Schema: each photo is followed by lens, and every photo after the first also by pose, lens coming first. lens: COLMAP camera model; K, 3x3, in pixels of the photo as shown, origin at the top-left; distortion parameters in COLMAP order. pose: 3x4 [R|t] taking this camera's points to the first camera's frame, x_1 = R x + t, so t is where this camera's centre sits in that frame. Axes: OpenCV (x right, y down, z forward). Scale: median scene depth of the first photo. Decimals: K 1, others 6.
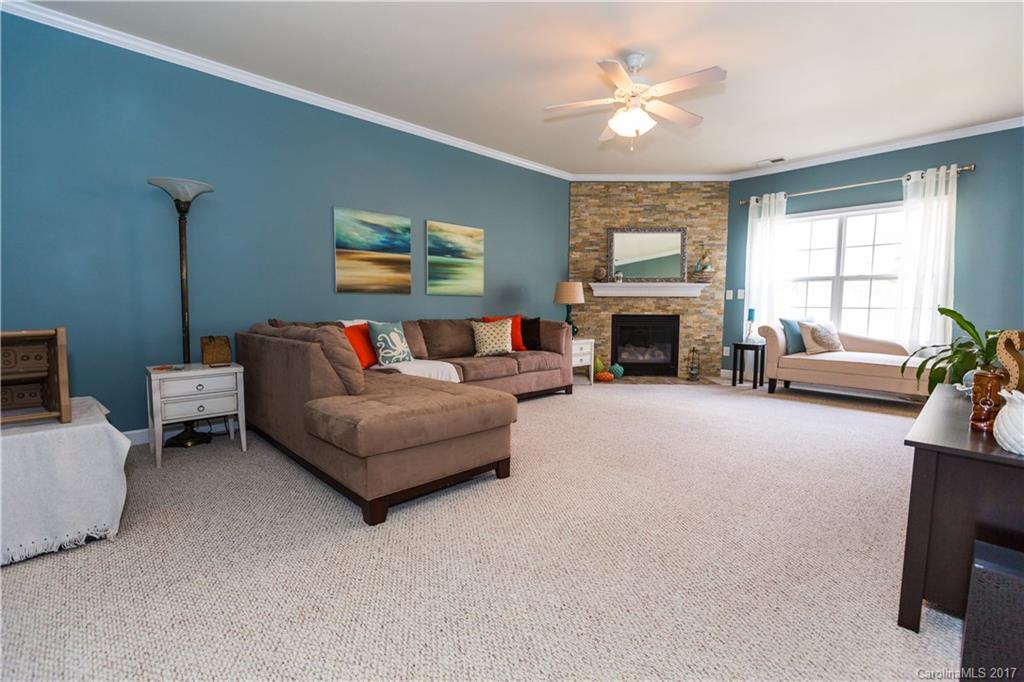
lens RADIAL K [[455.8, 0, 503.0], [0, 455.8, 339.5], [0, 0, 1]] dist [0.003653, -0.001368]
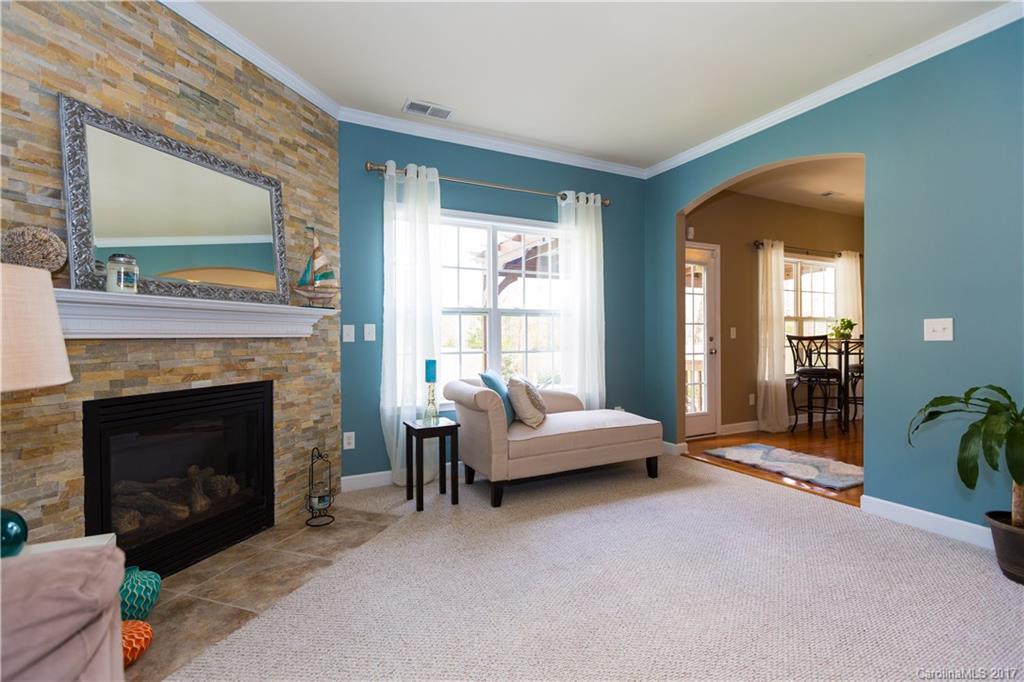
lens RADIAL K [[455.8, 0, 510.0], [0, 455.8, 339.7], [0, 0, 1]] dist [0.003653, -0.001368]
pose [[0.283218, -0.015476, 0.958931, 0.040760], [0.079074, 0.996842, -0.007267, -0.071891], [-0.955790, 0.077885, 0.283547, 0.670965]]
